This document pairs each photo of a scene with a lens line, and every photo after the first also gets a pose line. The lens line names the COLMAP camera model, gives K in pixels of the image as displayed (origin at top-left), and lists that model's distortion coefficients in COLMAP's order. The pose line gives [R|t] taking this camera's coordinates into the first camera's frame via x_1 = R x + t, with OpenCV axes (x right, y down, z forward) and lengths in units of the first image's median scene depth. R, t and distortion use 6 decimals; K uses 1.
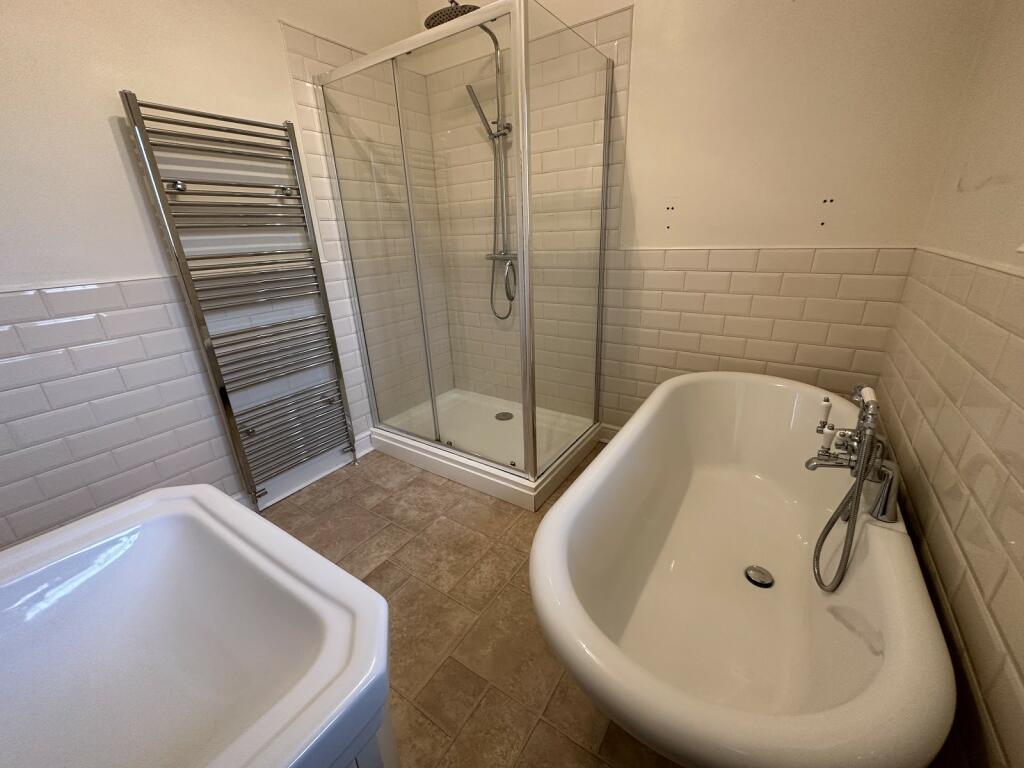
lens RADIAL K [[408.0, 0, 512.0], [0, 408.0, 384.0], [0, 0, 1]] dist [-0.018129, 0.000080]
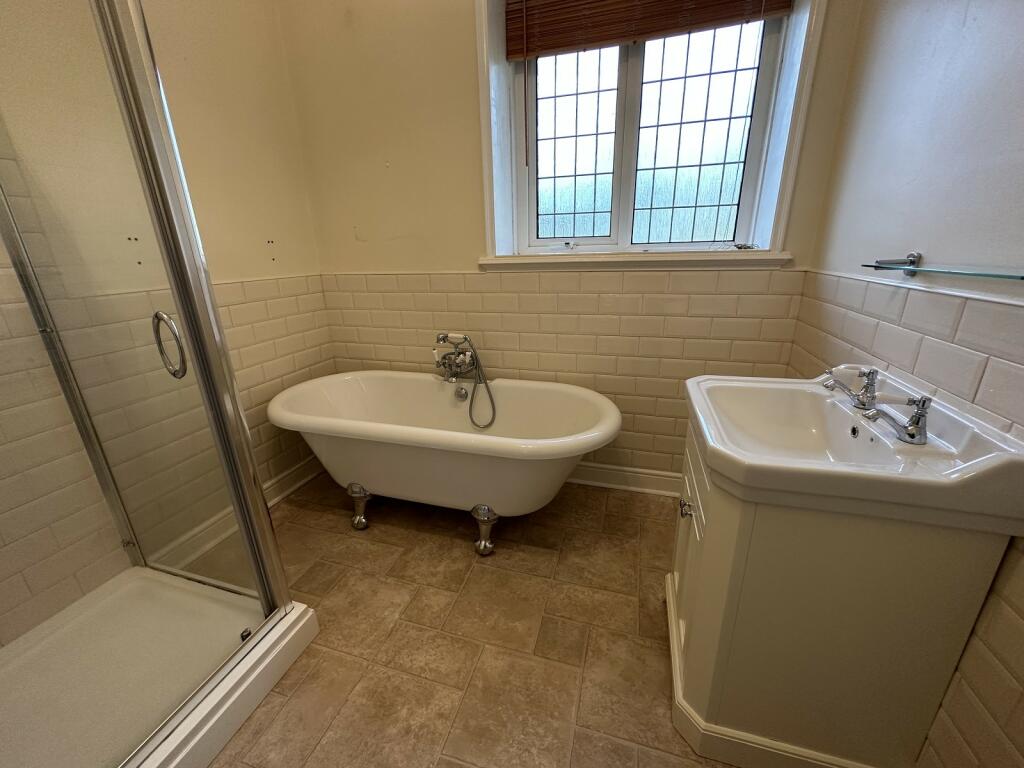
lens RADIAL K [[405.7, 0, 512.0], [0, 405.7, 384.0], [0, 0, 1]] dist [-0.000085, 0.000016]
pose [[-0.295359, -0.263185, 0.918421, -0.780940], [0.360287, 0.859650, 0.362210, -0.277883], [-0.884848, 0.437877, -0.159083, 0.775939]]
